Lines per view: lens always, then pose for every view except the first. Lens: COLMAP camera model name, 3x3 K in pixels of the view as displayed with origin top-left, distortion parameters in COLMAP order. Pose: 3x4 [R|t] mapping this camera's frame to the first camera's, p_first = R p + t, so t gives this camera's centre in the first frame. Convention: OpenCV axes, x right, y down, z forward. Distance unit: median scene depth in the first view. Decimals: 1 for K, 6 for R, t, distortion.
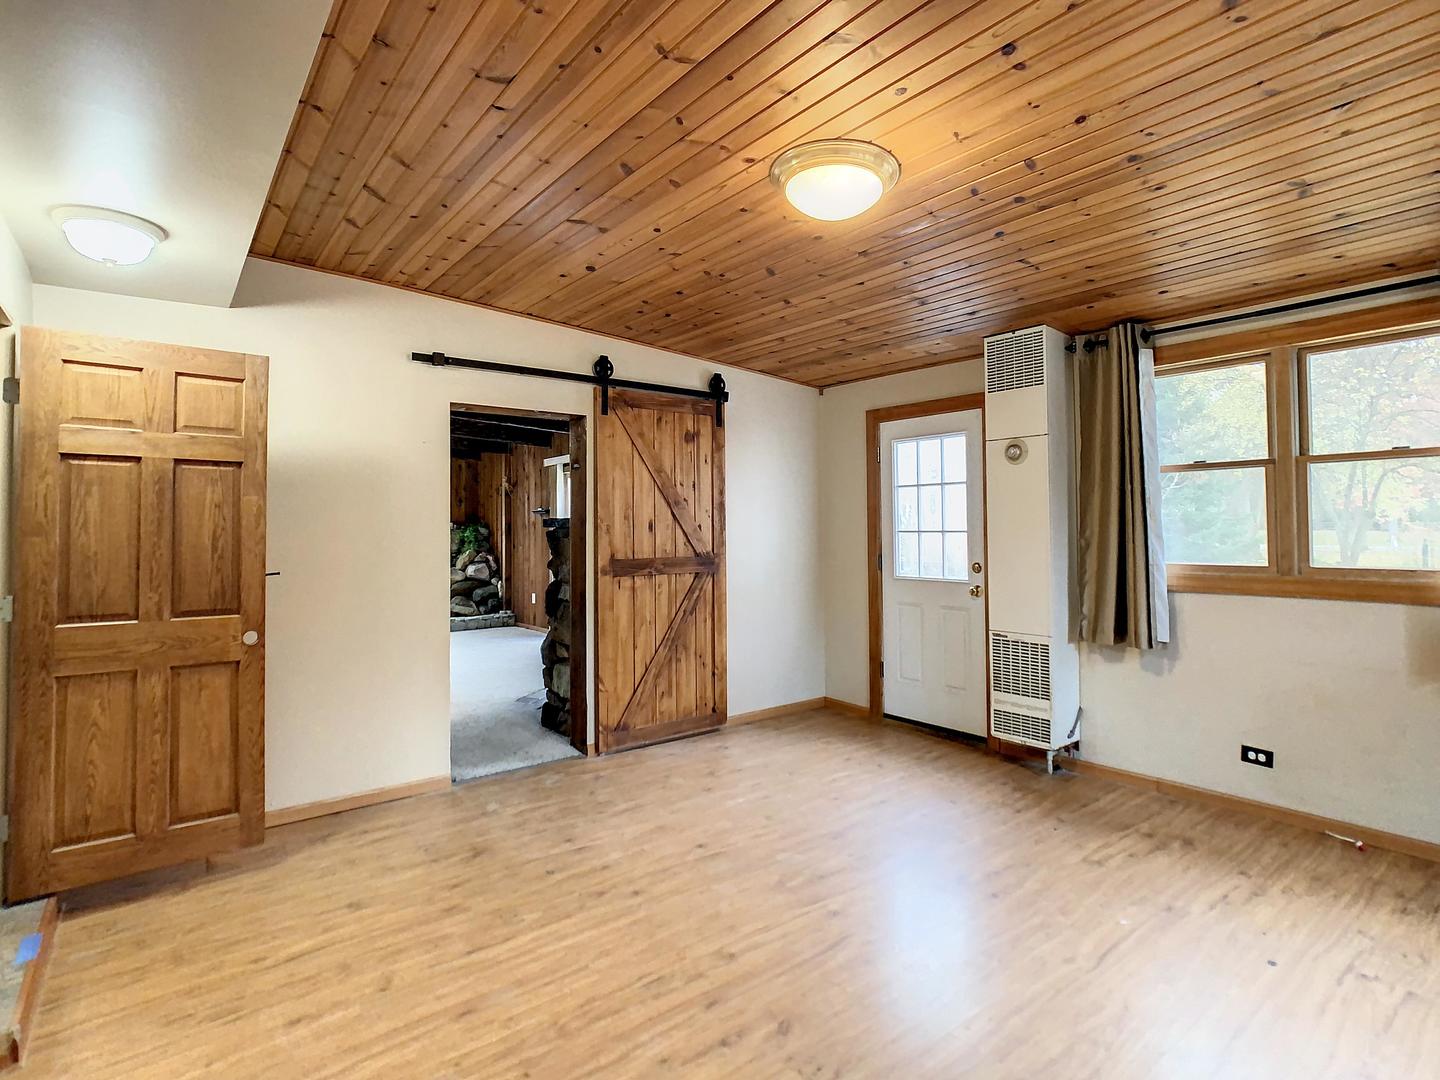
lens RADIAL K [[743.1, 0, 726.3], [0, 743.1, 514.8], [0, 0, 1]] dist [-0.050970, 0.021328]
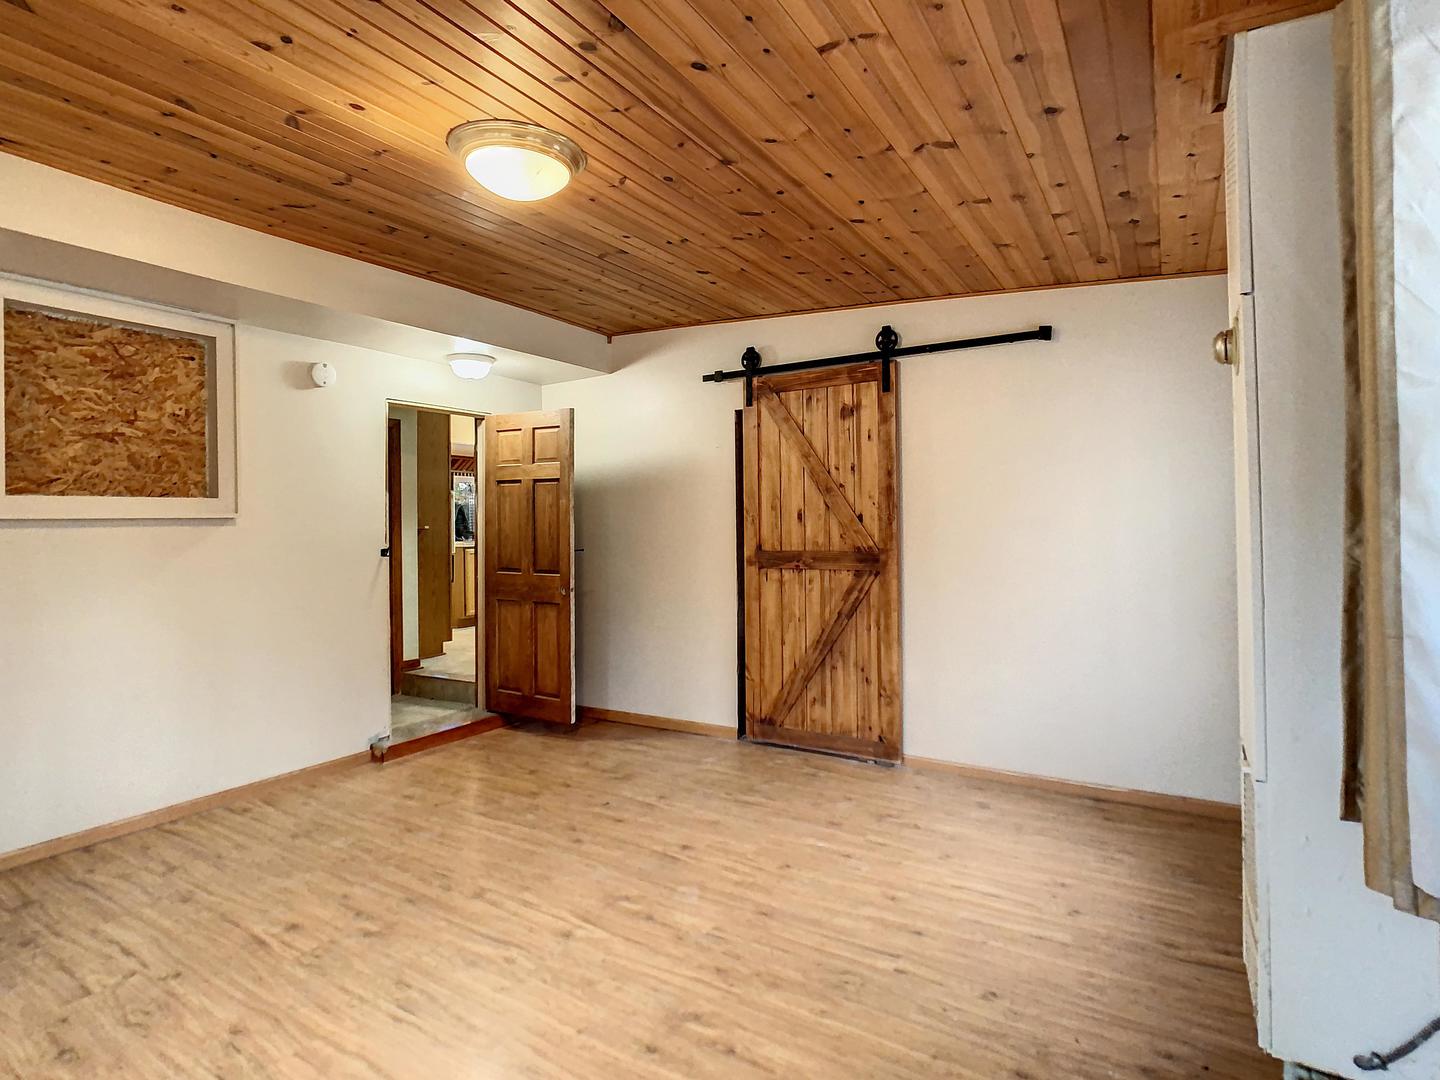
lens RADIAL K [[749.4, 0, 720.0], [0, 749.4, 513.1], [0, 0, 1]] dist [-0.022683, -0.001086]
pose [[0.340846, -0.005833, -0.940101, 0.760303], [0.028896, 0.999573, 0.004274, 0.004566], [0.939675, -0.028622, 0.340869, 0.599827]]
